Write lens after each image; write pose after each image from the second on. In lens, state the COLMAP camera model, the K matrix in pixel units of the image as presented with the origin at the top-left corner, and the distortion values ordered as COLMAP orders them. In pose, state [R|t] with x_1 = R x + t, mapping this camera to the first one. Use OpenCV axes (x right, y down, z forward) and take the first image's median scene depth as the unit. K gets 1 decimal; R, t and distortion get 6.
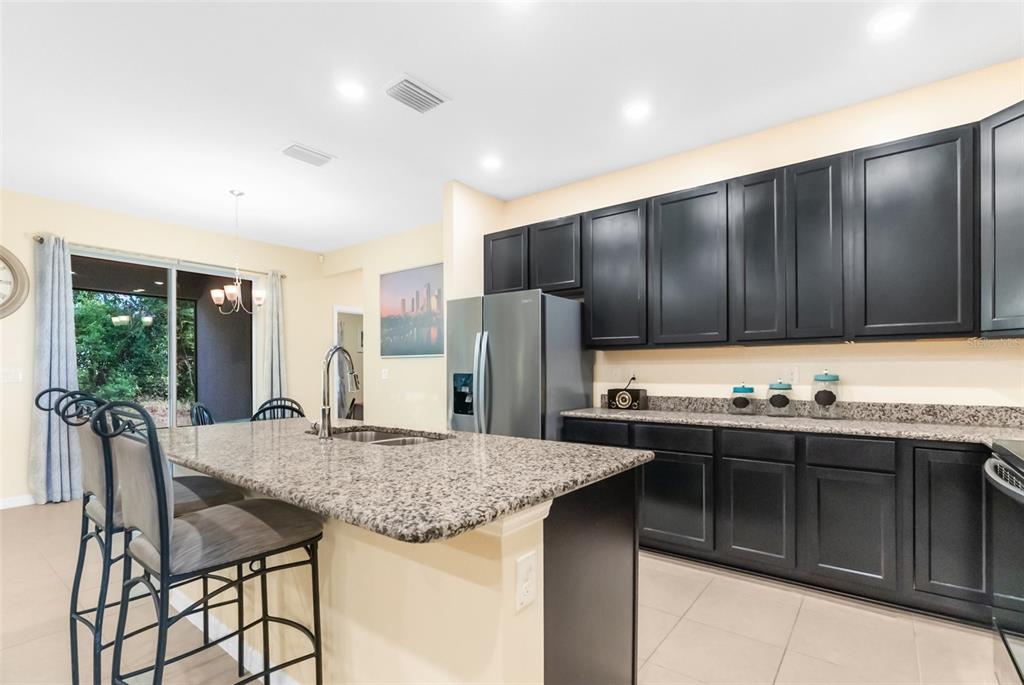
lens RADIAL K [[478.9, 0, 513.5], [0, 478.9, 370.3], [0, 0, 1]] dist [-0.009824, 0.005030]
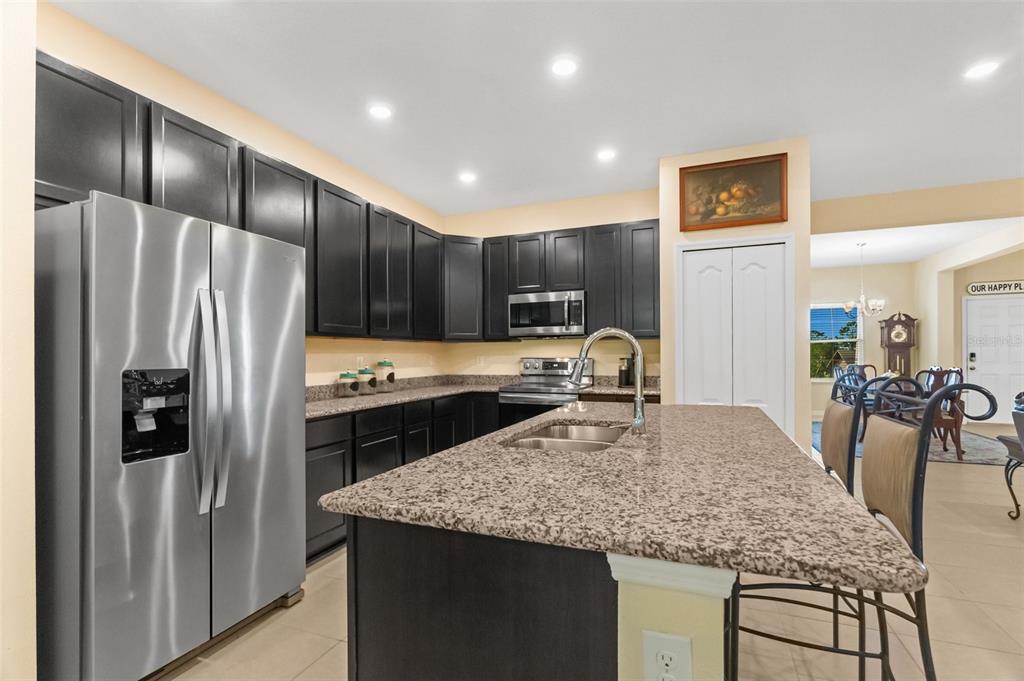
lens RADIAL K [[478.9, 0, 511.2], [0, 478.9, 356.8], [0, 0, 1]] dist [-0.009824, 0.005030]
pose [[-0.276366, 0.003199, 0.961047, -0.708349], [0.012214, 0.999925, 0.000183, -0.001042], [-0.960975, 0.011789, -0.276385, 0.880786]]
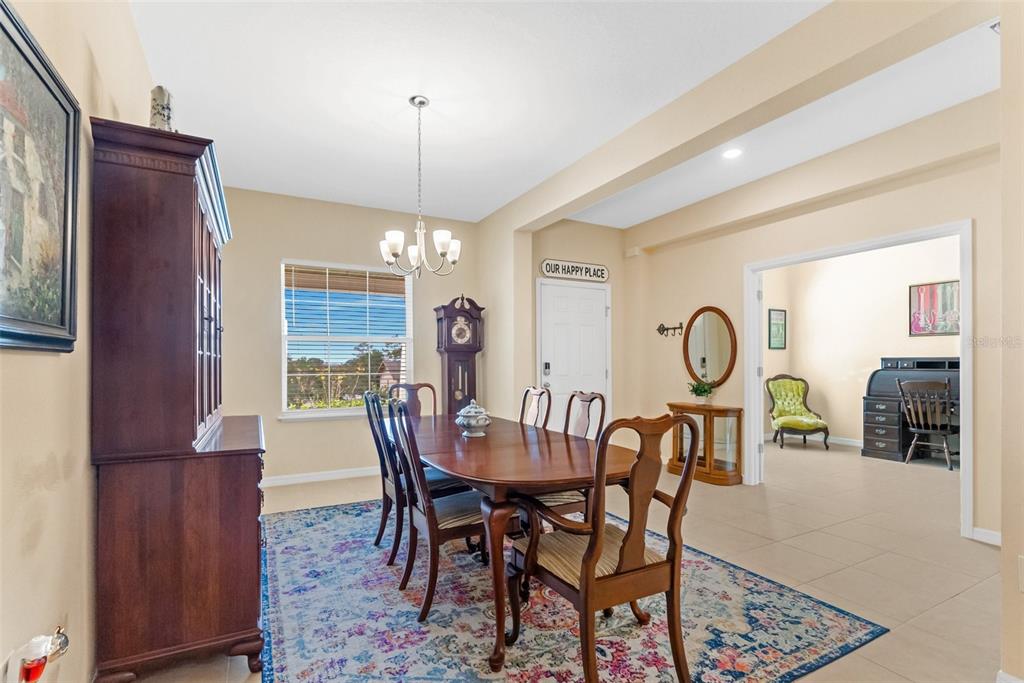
lens RADIAL K [[478.9, 0, 517.7], [0, 478.9, 362.4], [0, 0, 1]] dist [-0.009824, 0.005030]
pose [[-0.914162, 0.008928, 0.405252, 0.325014], [0.008849, 0.999959, -0.002068, 0.010089], [-0.405253, 0.001696, -0.914203, -0.407059]]
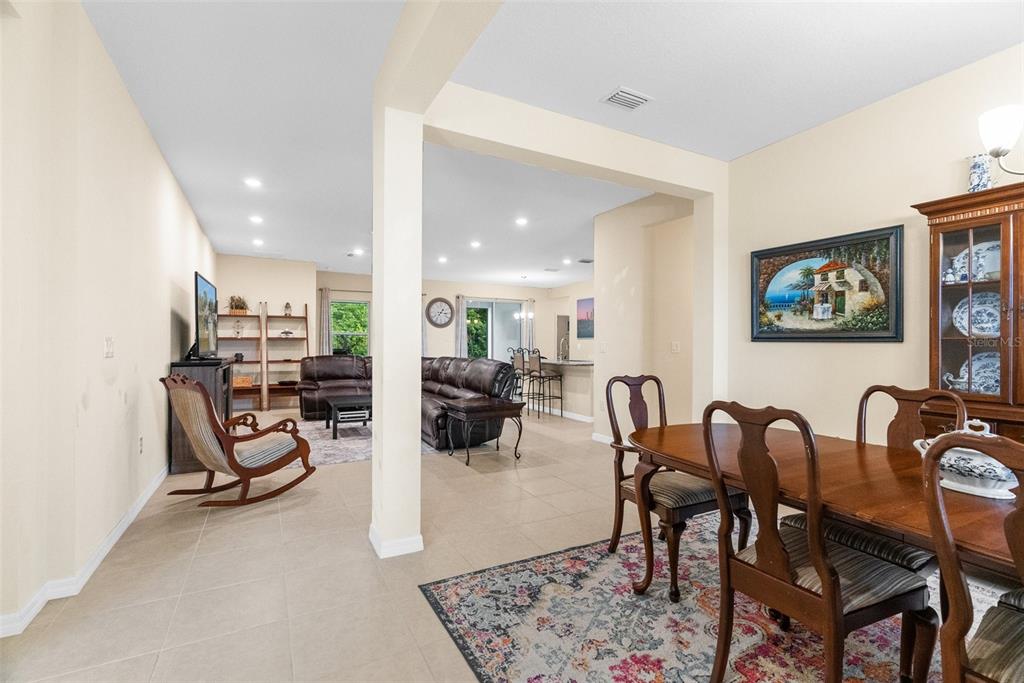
lens RADIAL K [[478.9, 0, 510.4], [0, 478.9, 341.7], [0, 0, 1]] dist [-0.009824, 0.005030]
pose [[0.911264, 0.002203, -0.411817, 0.550090], [-0.005961, 0.999951, -0.007841, 0.010623], [0.411780, 0.009600, 0.911233, -1.785063]]
